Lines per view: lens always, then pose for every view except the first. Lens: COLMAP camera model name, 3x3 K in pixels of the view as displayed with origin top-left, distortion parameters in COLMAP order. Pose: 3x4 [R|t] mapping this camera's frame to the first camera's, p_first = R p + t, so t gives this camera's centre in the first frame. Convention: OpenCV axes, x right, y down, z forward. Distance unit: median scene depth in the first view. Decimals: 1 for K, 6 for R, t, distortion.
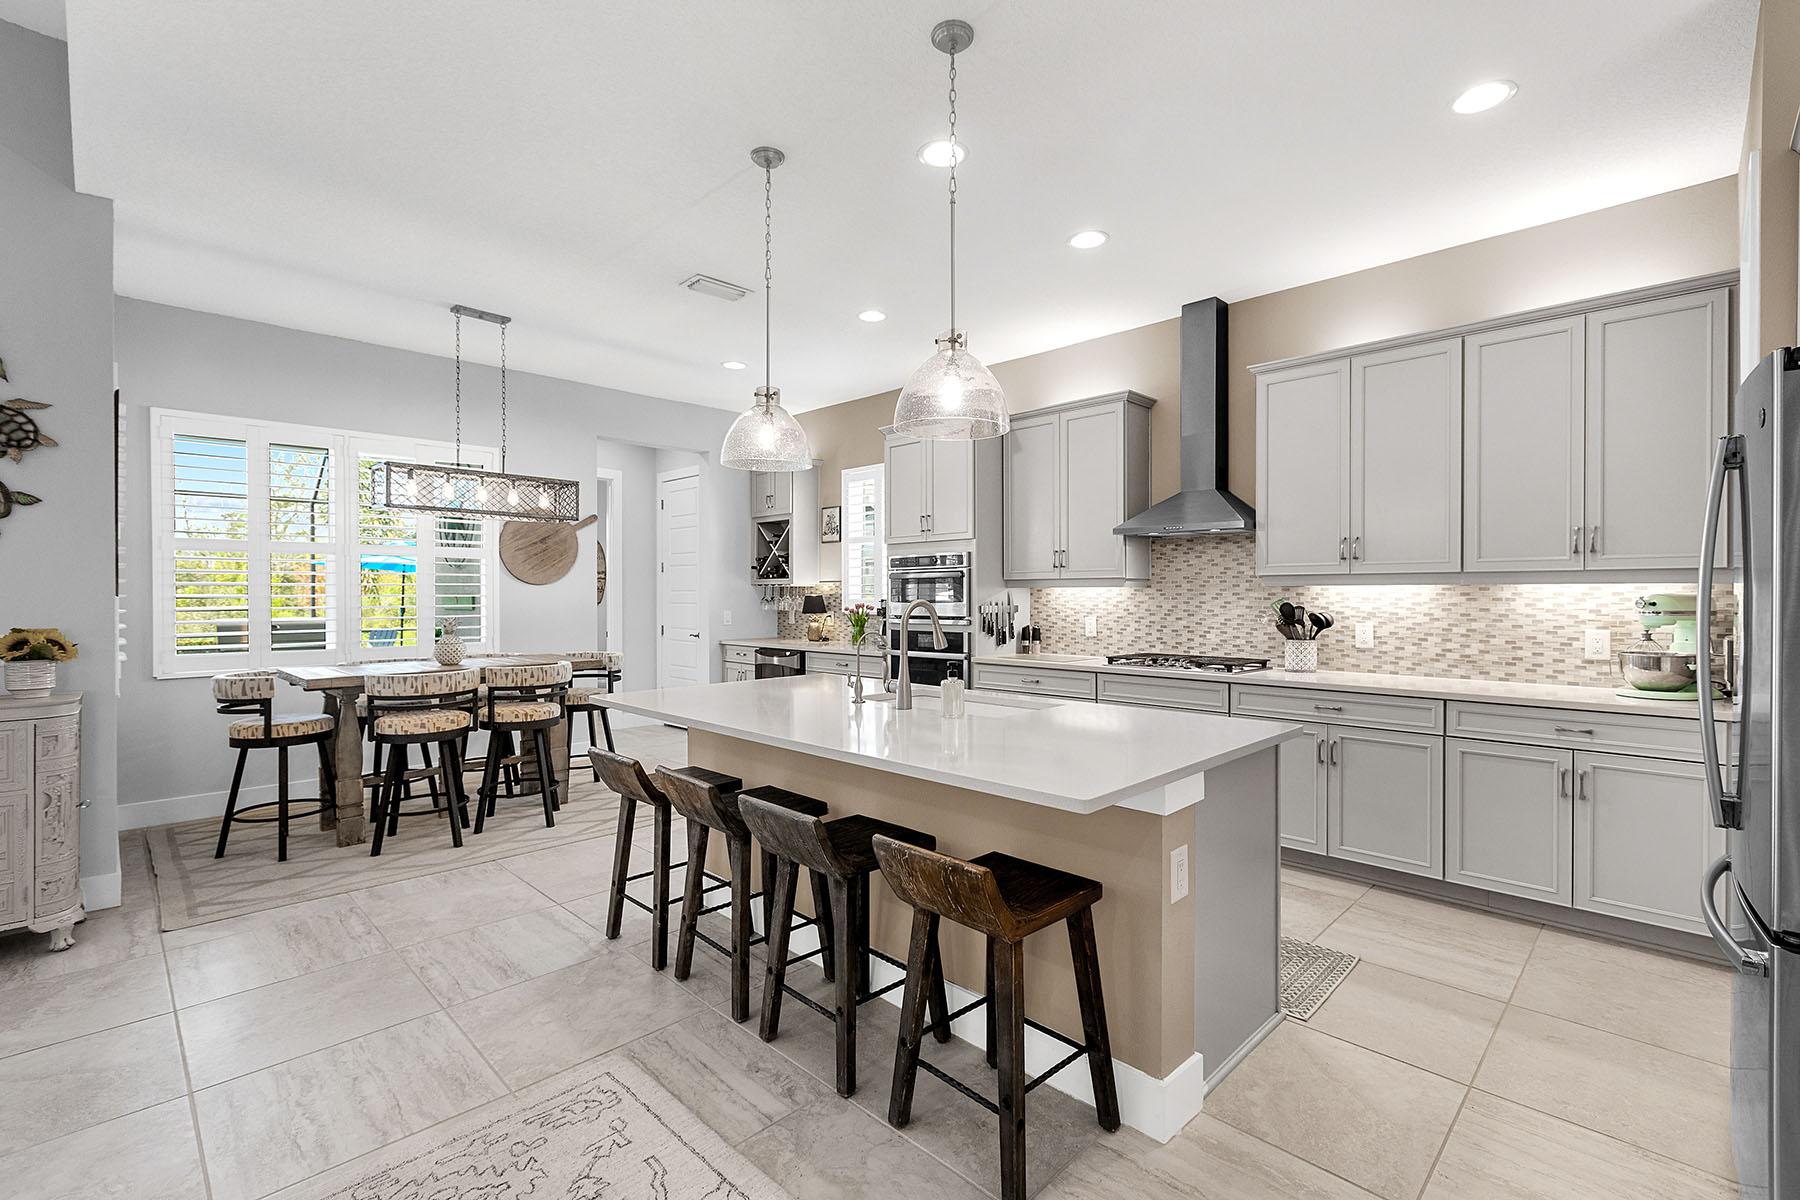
lens RADIAL K [[807.6, 0, 909.5], [0, 807.6, 601.7], [0, 0, 1]] dist [-0.001398, 0.000922]
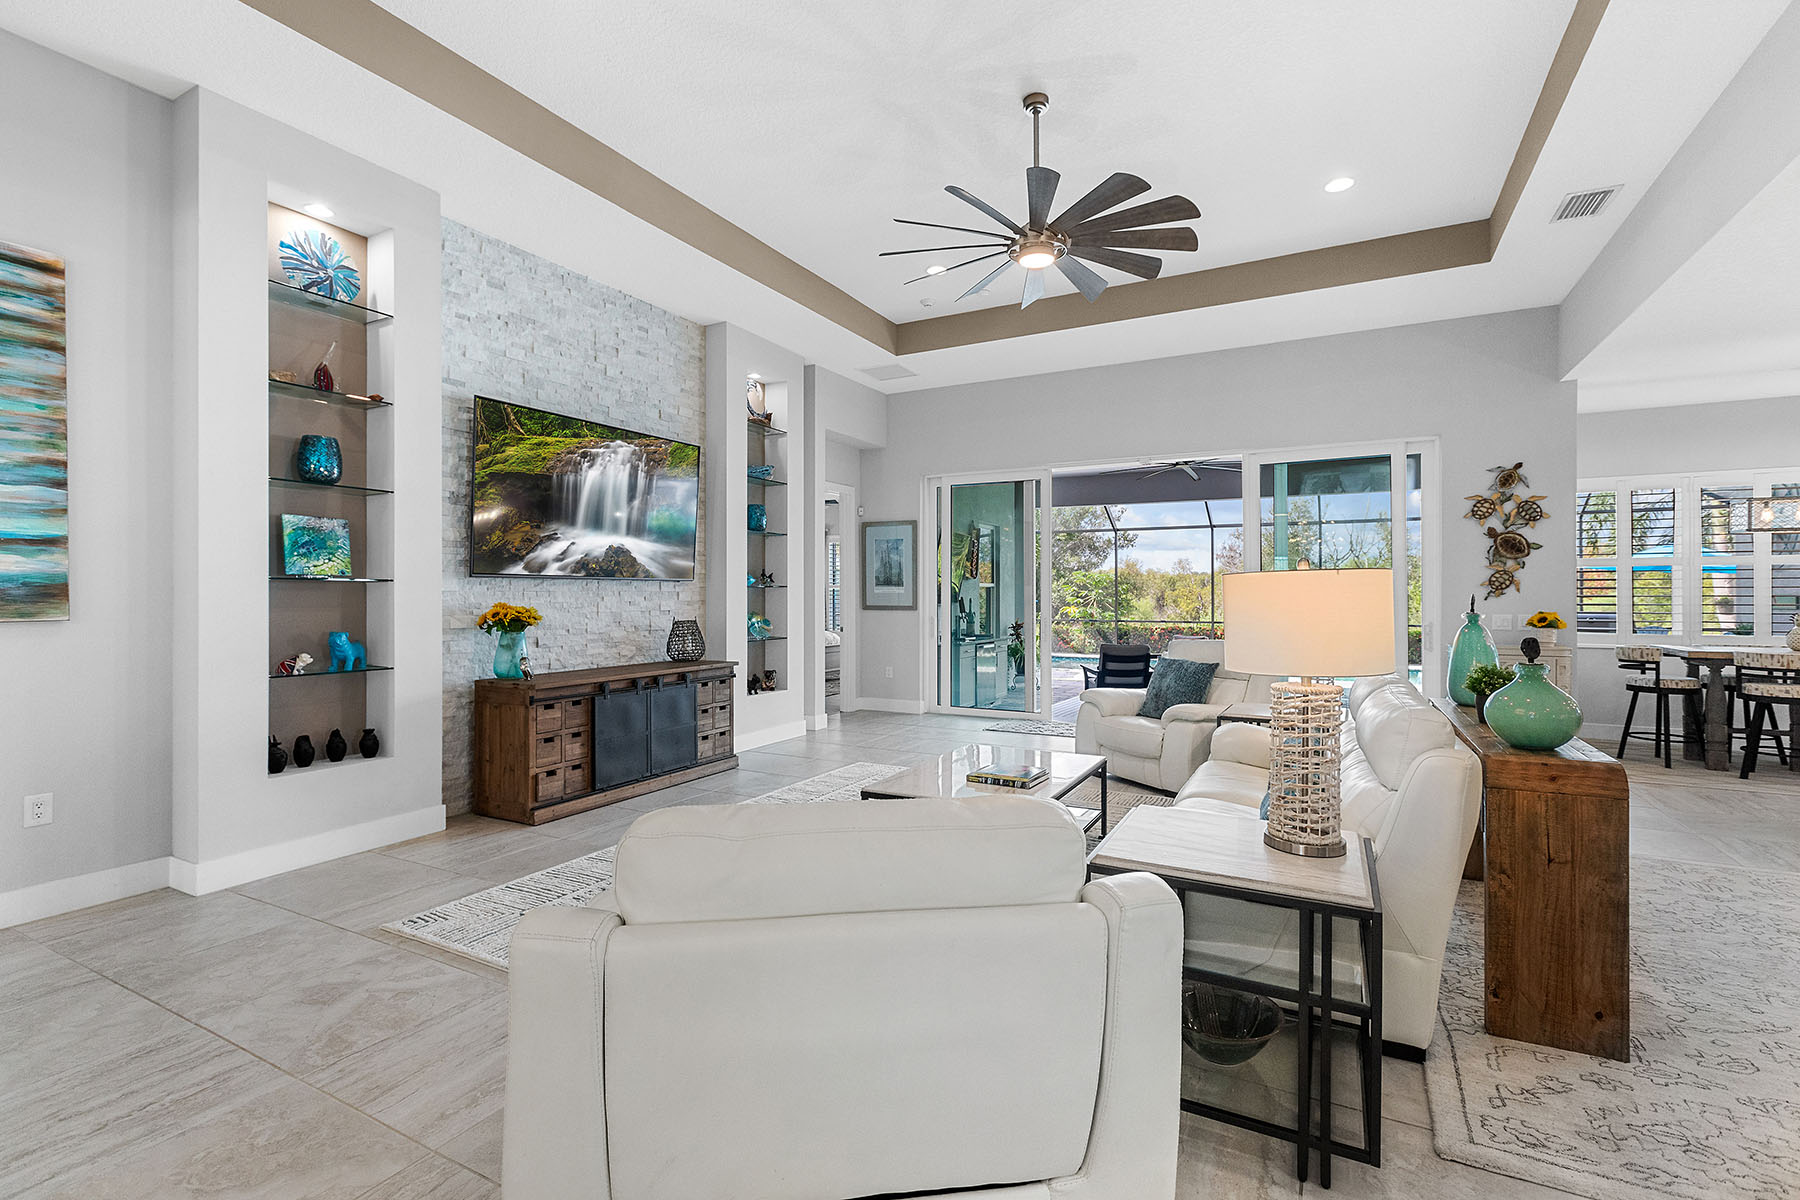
lens RADIAL K [[807.6, 0, 886.4], [0, 807.6, 594.6], [0, 0, 1]] dist [-0.001398, 0.000922]
pose [[0.279435, 0.001412, -0.960163, 0.228616], [-0.010279, 0.999946, -0.001521, 0.006689], [0.960110, 0.010295, 0.279435, -0.698633]]
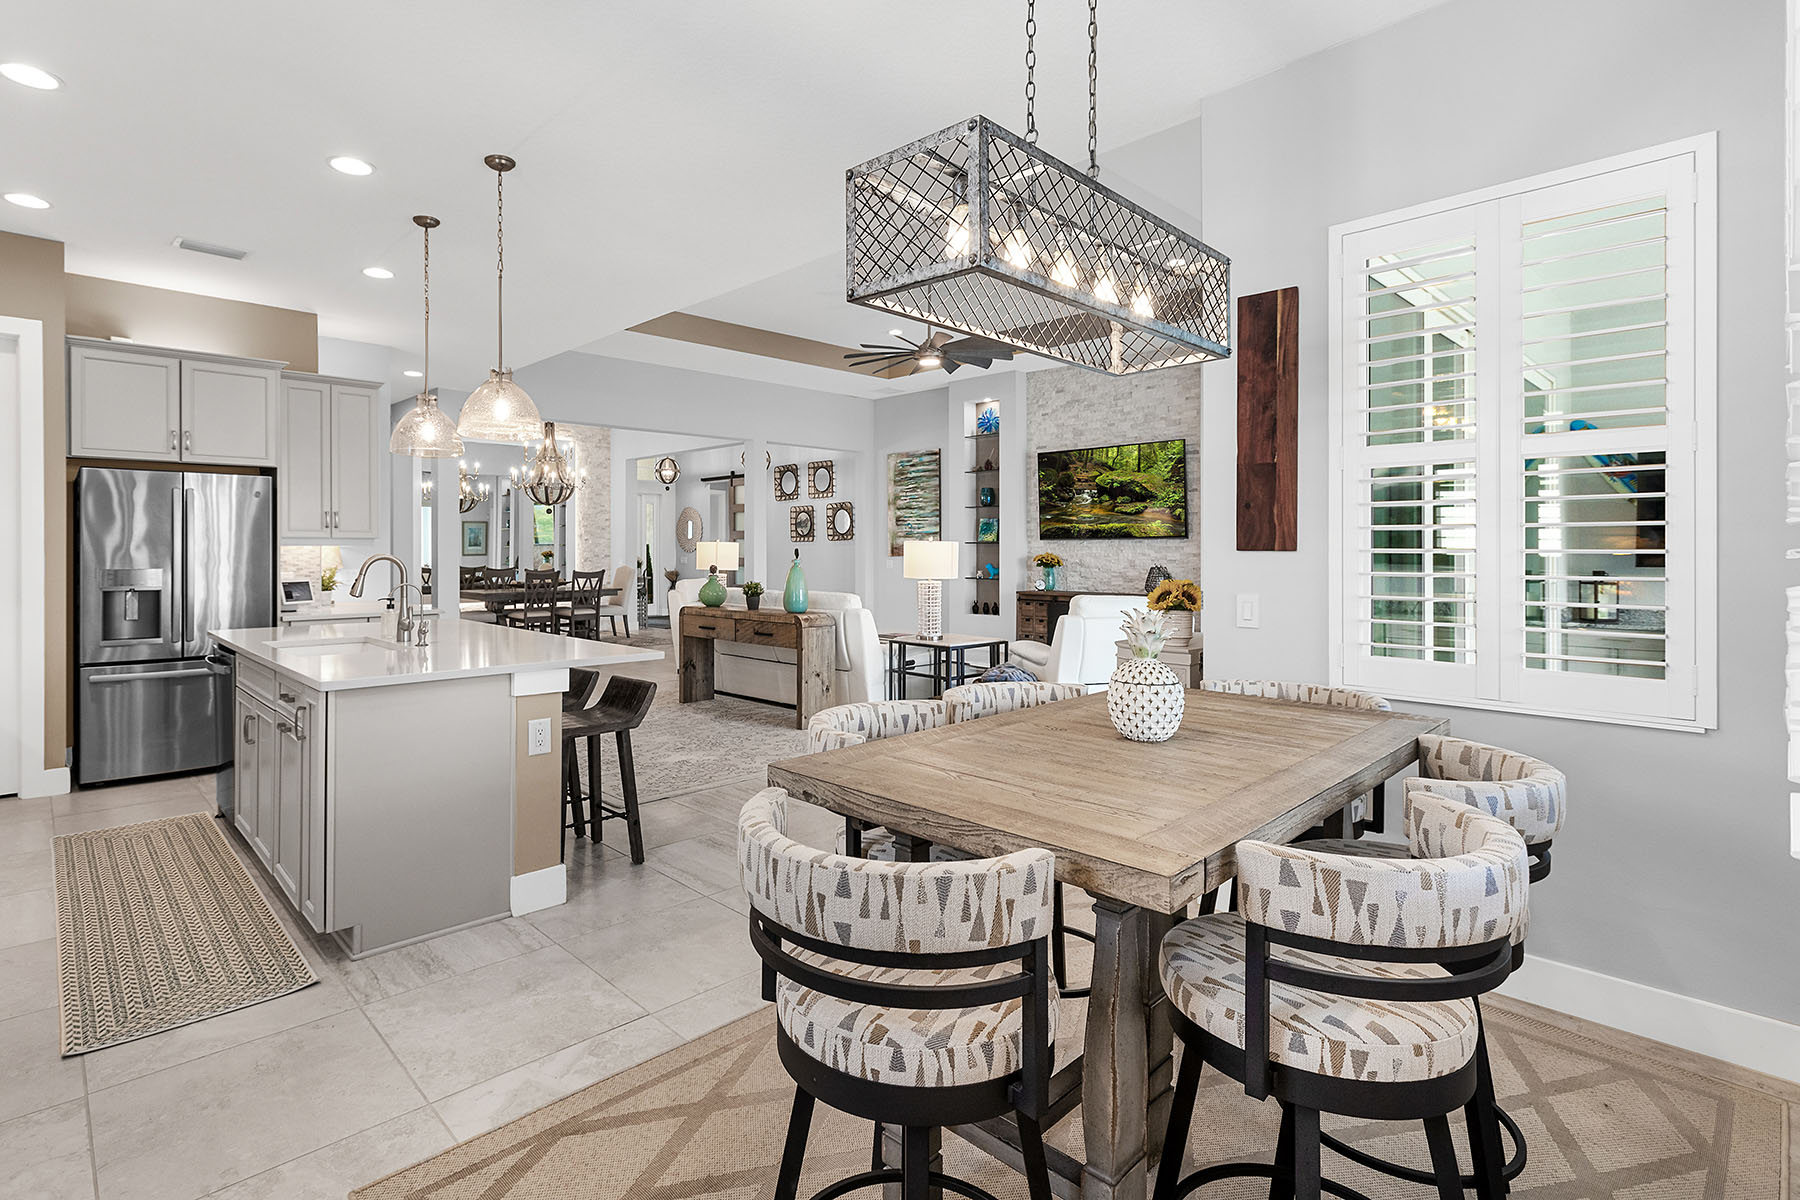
lens RADIAL K [[887.7, 0, 825.3], [0, 887.7, 551.7], [0, 0, 1]] dist [-0.002135, 0.002489]
pose [[-0.998494, 0.001940, 0.054826, -0.444848], [0.002683, 0.999905, 0.013487, -0.013722], [-0.054794, 0.013614, -0.998405, 1.414538]]
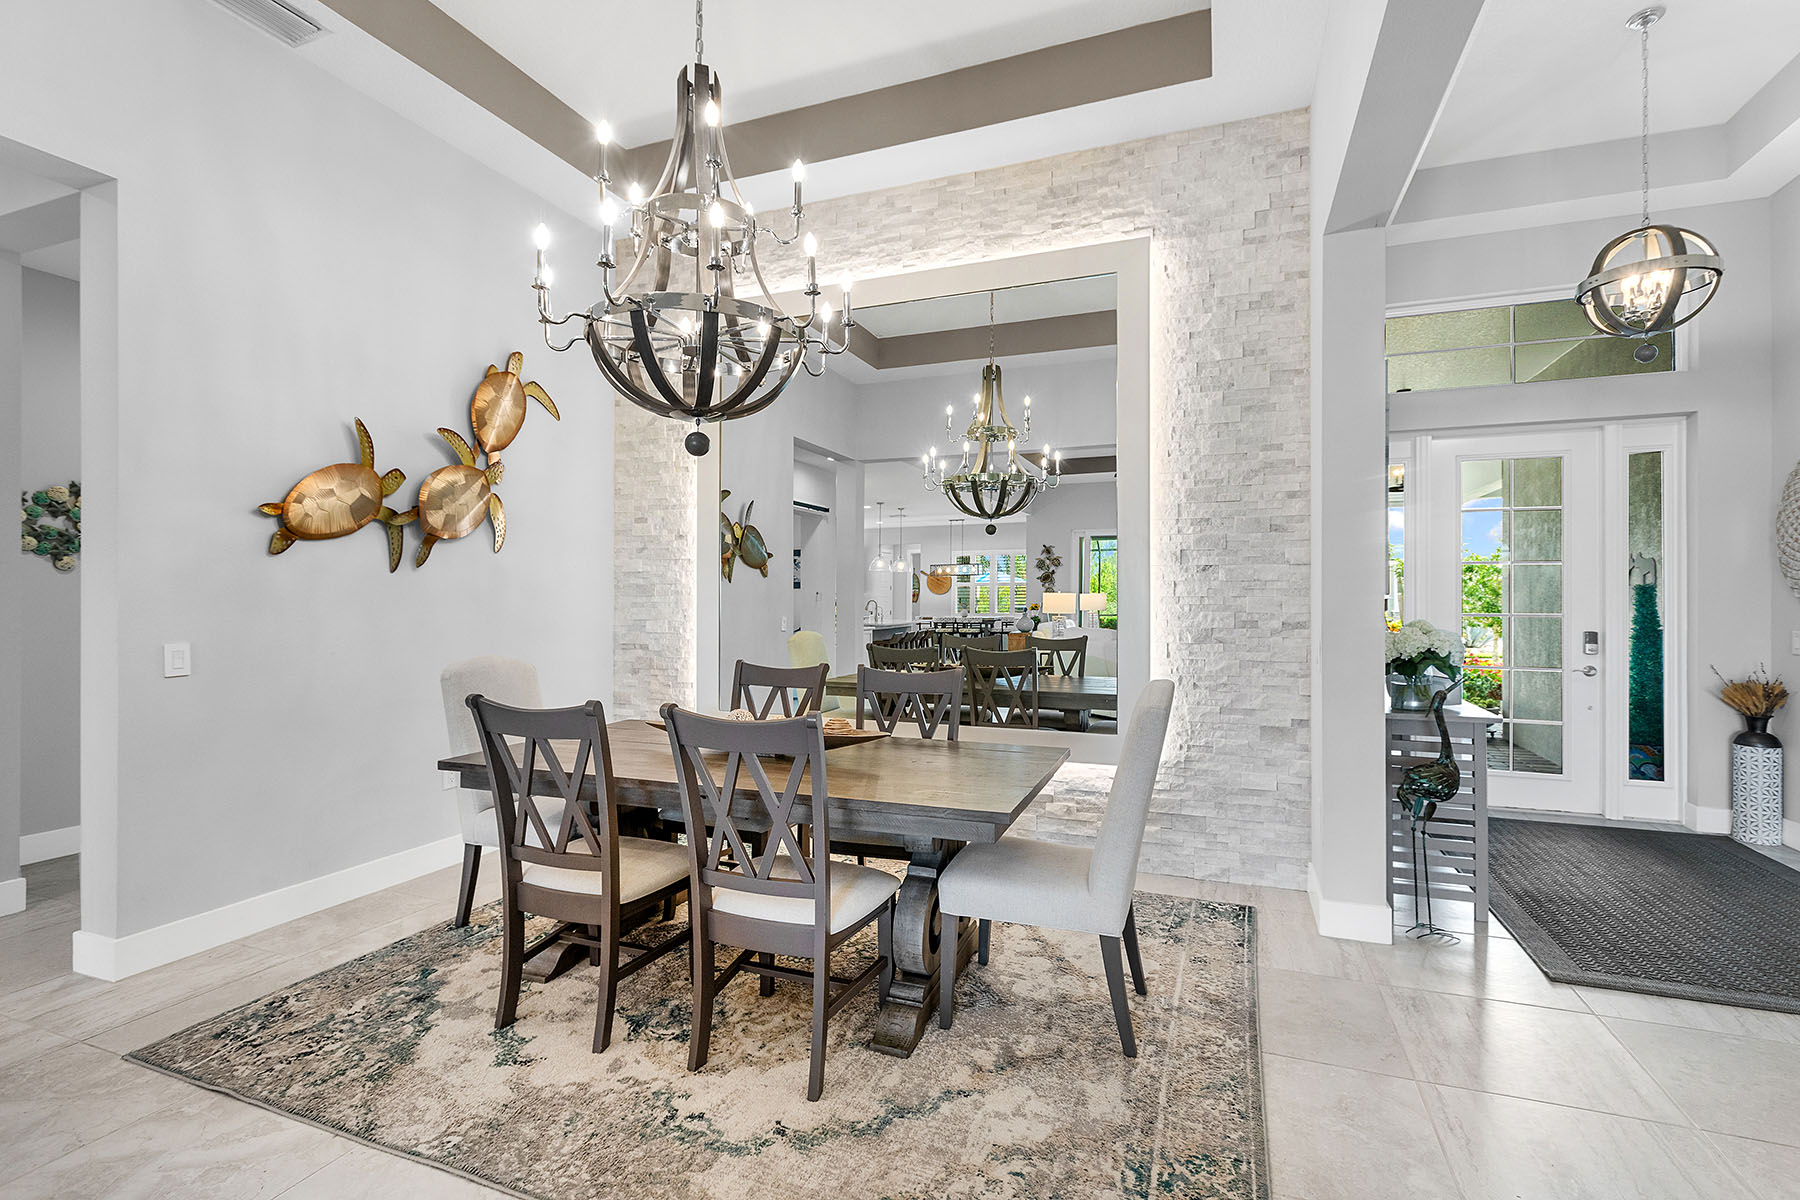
lens RADIAL K [[807.6, 0, 910.1], [0, 807.6, 595.4], [0, 0, 1]] dist [-0.001398, 0.000922]
pose [[-0.394363, 0.001667, 0.918953, -0.077345], [0.009898, 0.999948, 0.002434, 0.005296], [-0.918901, 0.010056, -0.394359, -0.952353]]
